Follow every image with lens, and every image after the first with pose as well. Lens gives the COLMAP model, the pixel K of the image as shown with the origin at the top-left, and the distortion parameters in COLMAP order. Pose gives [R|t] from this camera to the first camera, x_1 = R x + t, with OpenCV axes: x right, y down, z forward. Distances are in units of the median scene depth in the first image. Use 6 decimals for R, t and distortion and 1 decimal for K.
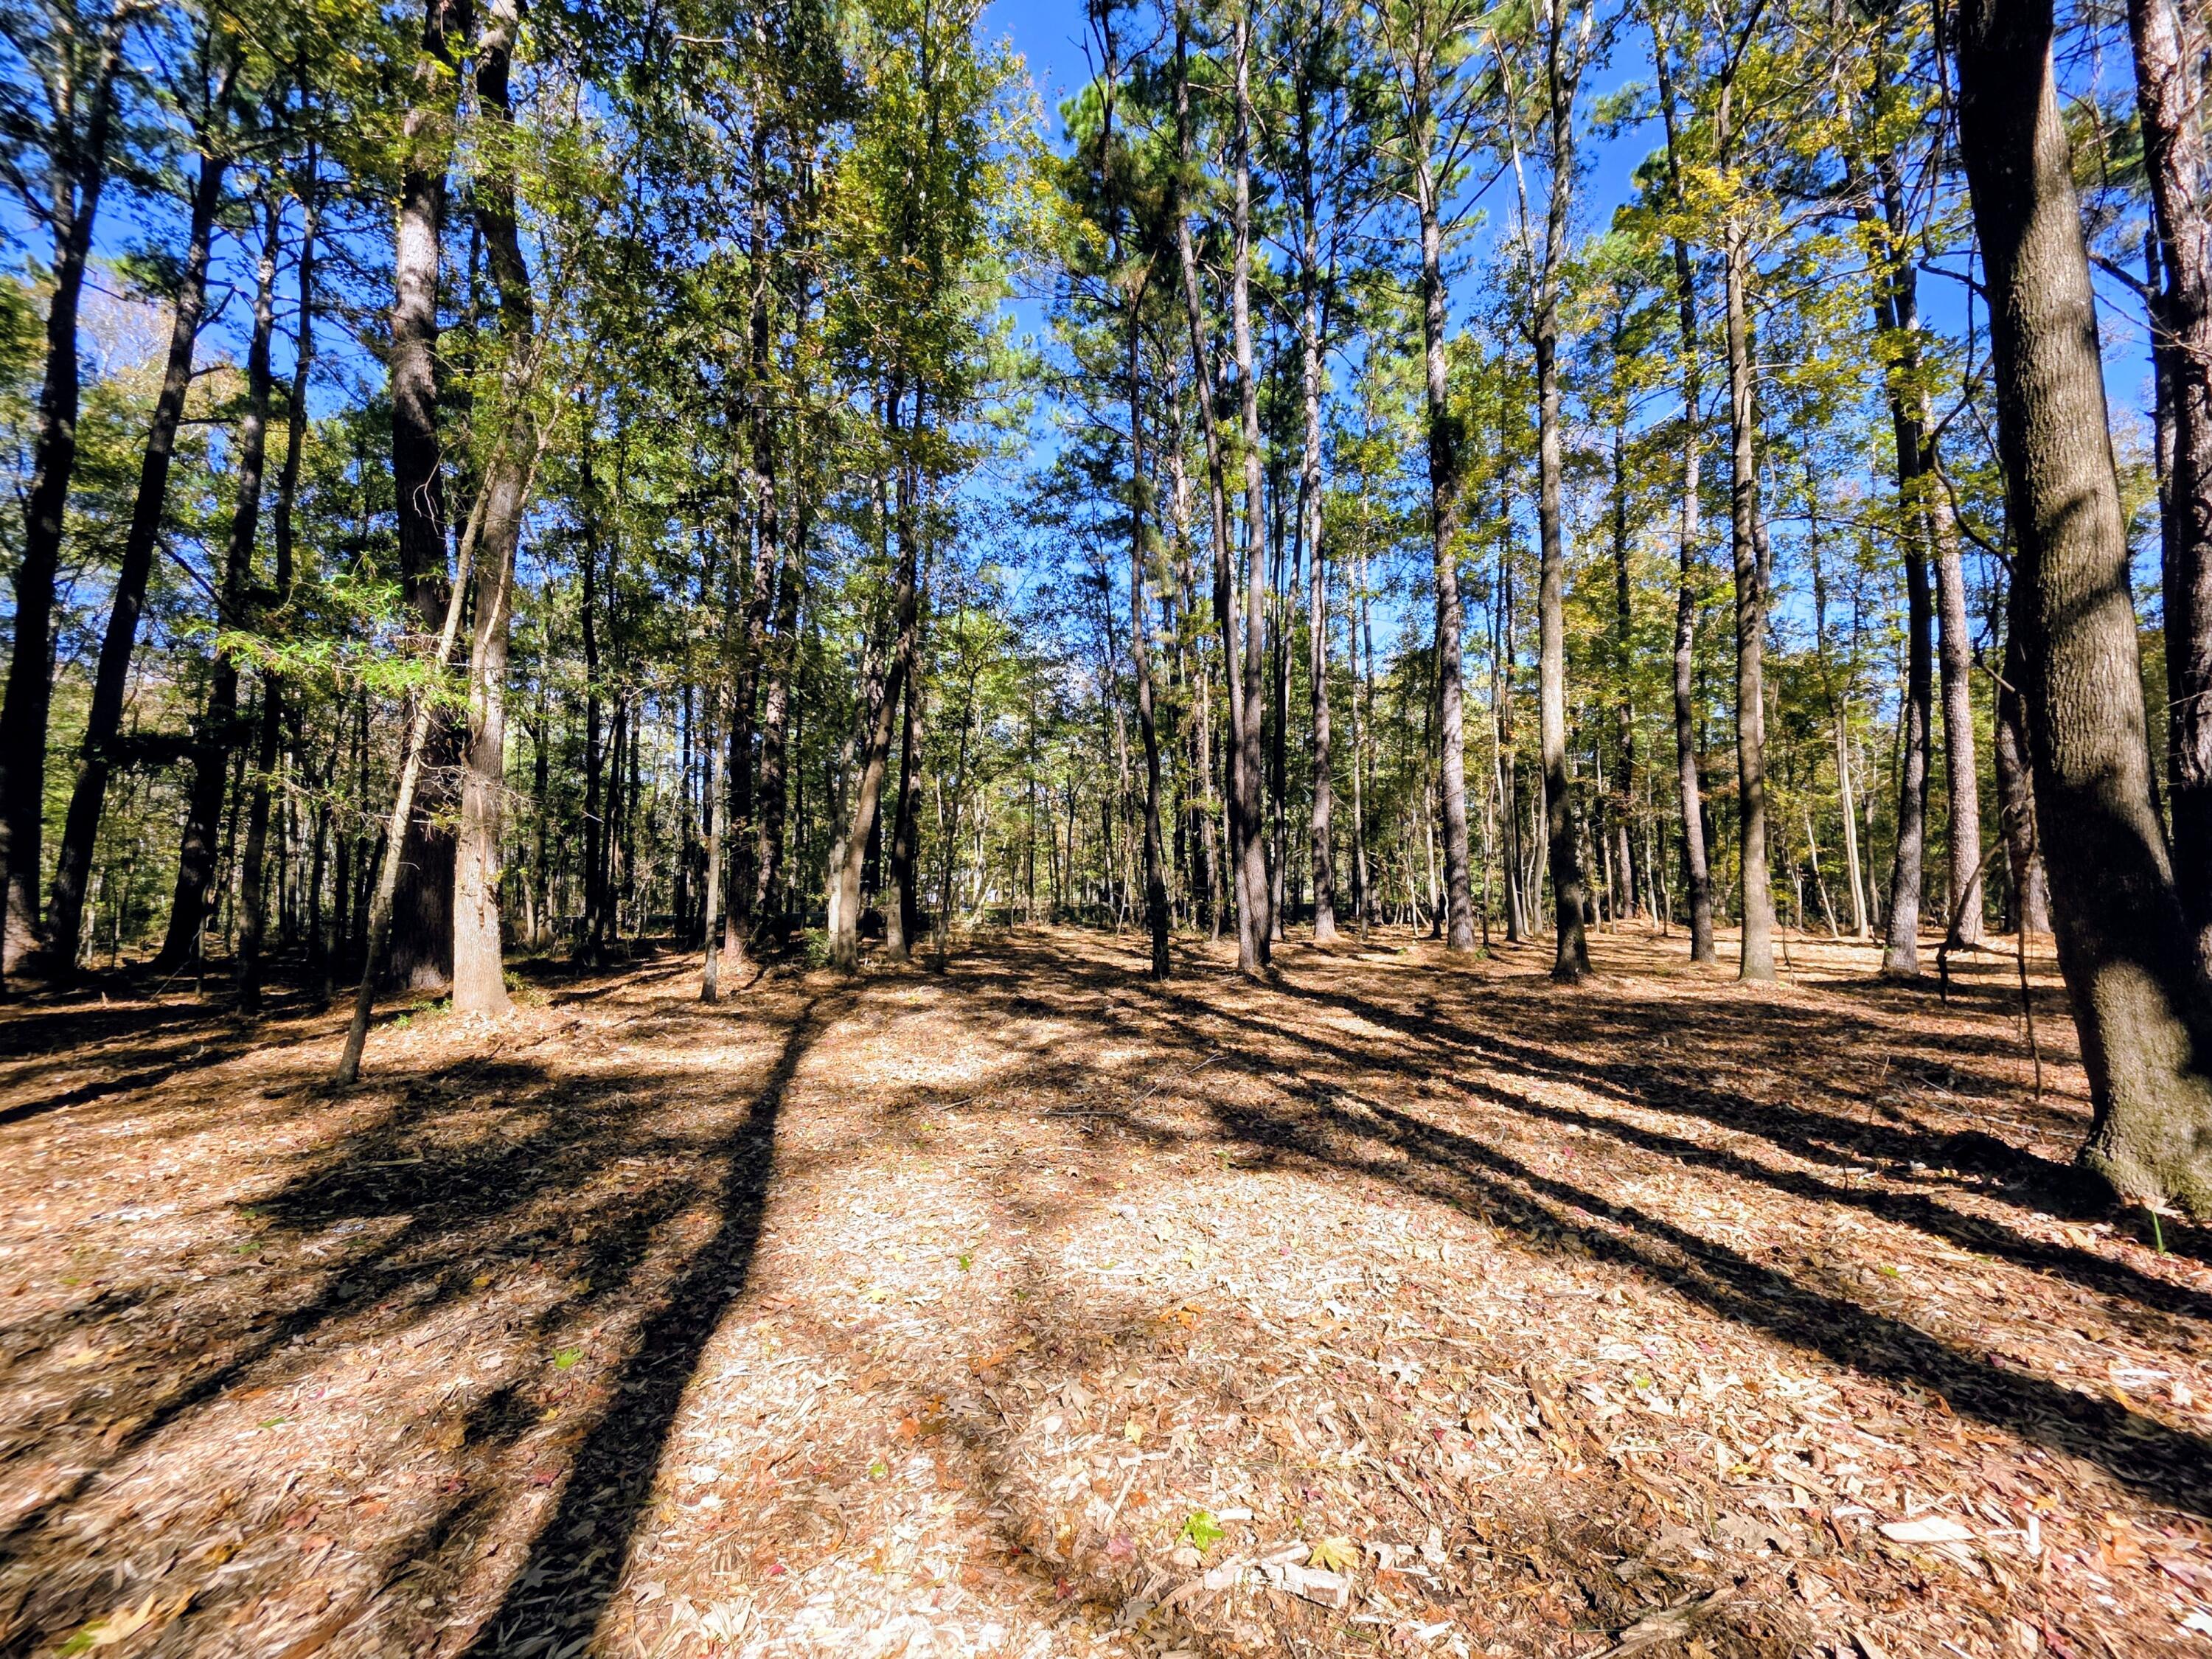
lens RADIAL K [[877.6, 0, 1085.5], [0, 877.6, 821.9], [0, 0, 1]] dist [0.001785, -0.000070]
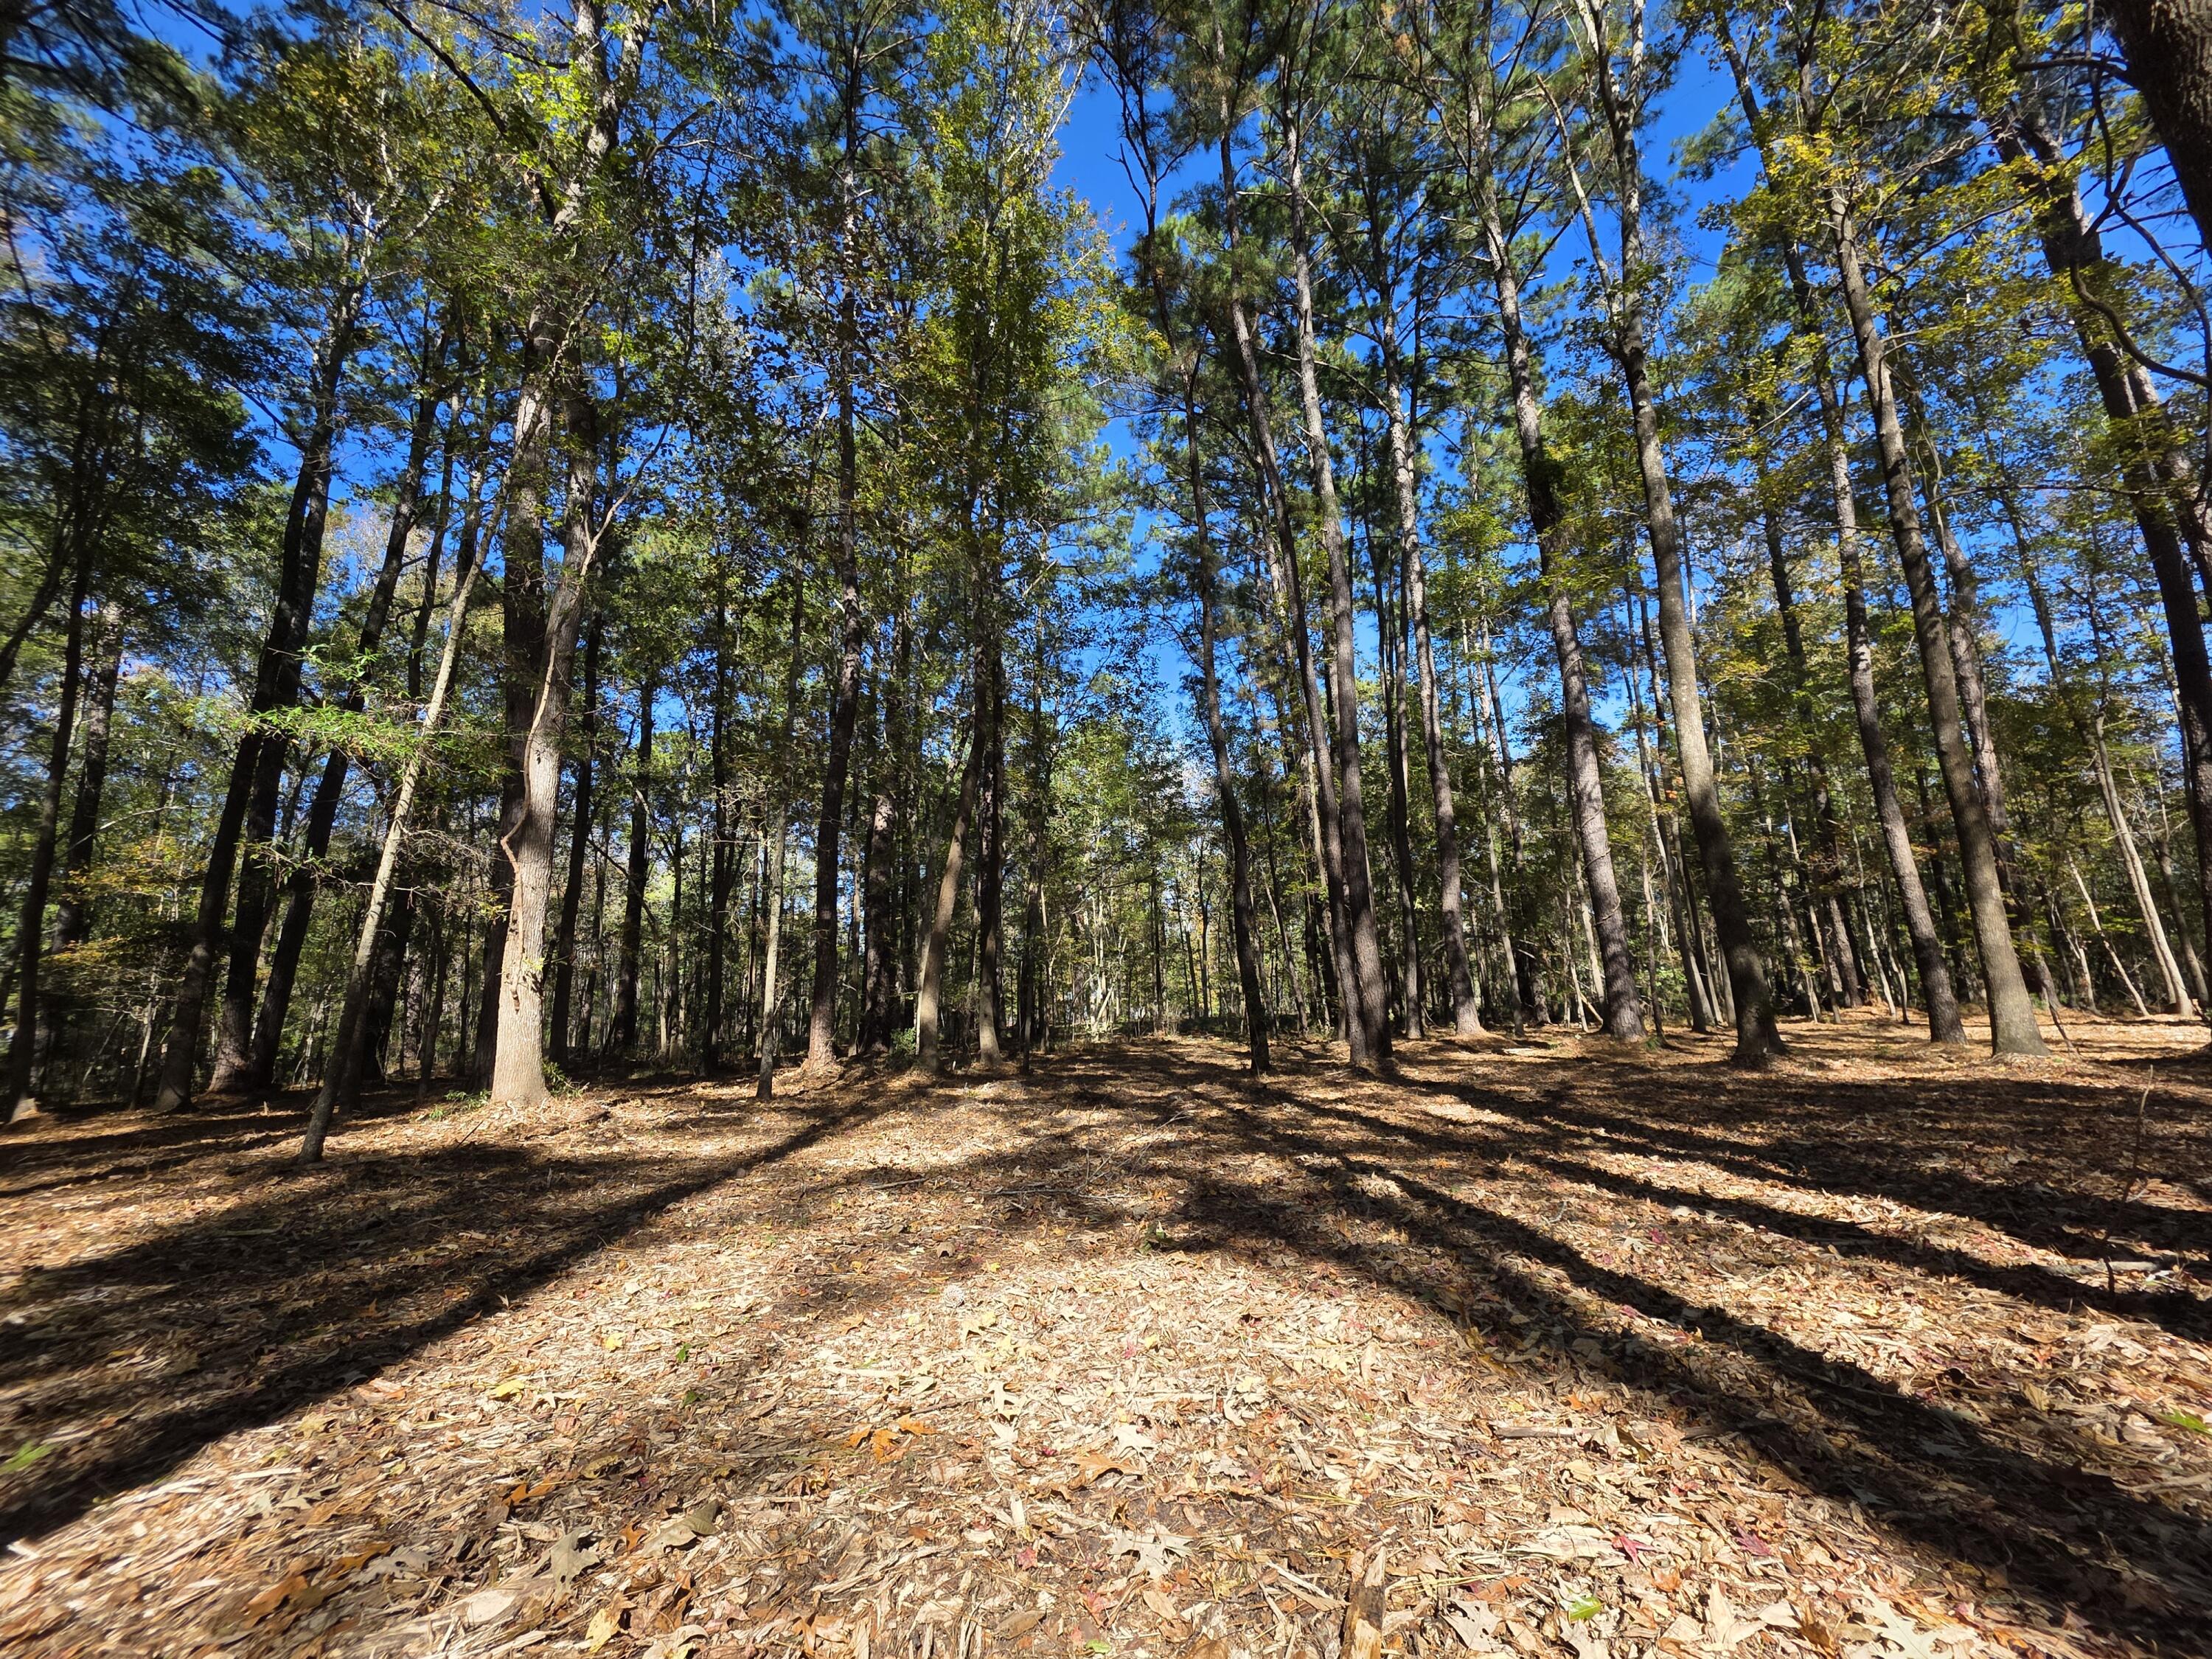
lens RADIAL K [[877.6, 0, 1085.5], [0, 877.6, 821.9], [0, 0, 1]] dist [0.001785, -0.000070]
pose [[0.985240, -0.061648, -0.159692, 0.131962], [0.039936, 0.989936, -0.135766, 0.071202], [0.166455, 0.127385, 0.977786, 0.114805]]
